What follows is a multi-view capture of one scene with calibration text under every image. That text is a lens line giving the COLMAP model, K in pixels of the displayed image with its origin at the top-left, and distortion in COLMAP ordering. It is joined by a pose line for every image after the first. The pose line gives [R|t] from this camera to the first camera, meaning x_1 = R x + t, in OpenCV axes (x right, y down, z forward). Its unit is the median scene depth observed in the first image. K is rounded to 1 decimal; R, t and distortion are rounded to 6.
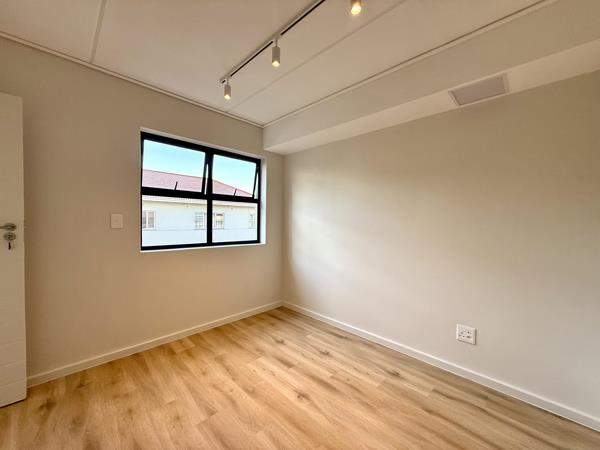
lens RADIAL K [[238.0, 0, 299.1], [0, 238.0, 224.7], [0, 0, 1]] dist [-0.000740, 0.000237]
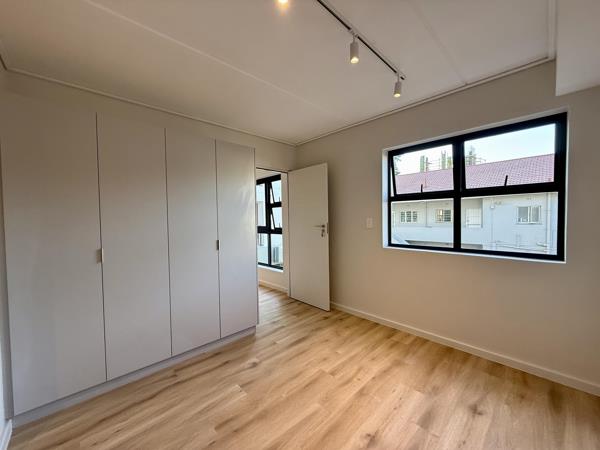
lens RADIAL K [[238.0, 0, 299.6], [0, 238.0, 224.7], [0, 0, 1]] dist [-0.000740, 0.000237]
pose [[-0.027046, 0.010217, -0.999582, 0.656184], [-0.006481, 0.999925, 0.010396, -0.016558], [0.999613, 0.006759, -0.026977, 0.613894]]
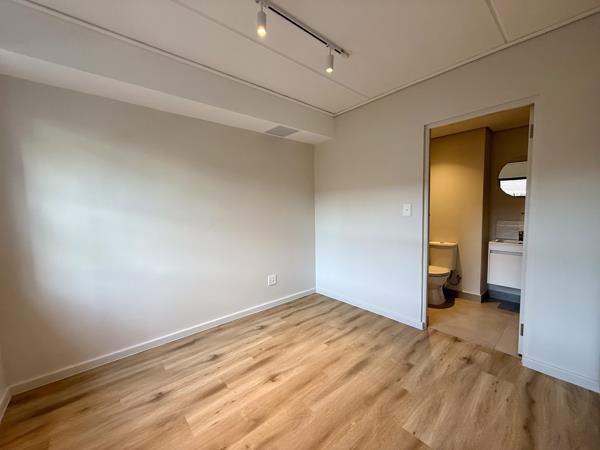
lens RADIAL K [[238.0, 0, 297.6], [0, 238.0, 224.0], [0, 0, 1]] dist [-0.000740, 0.000237]
pose [[0.082586, -0.076785, 0.993622, -0.765261], [0.042294, 0.996399, 0.073484, -0.021899], [-0.995686, 0.035955, 0.085536, 0.619416]]
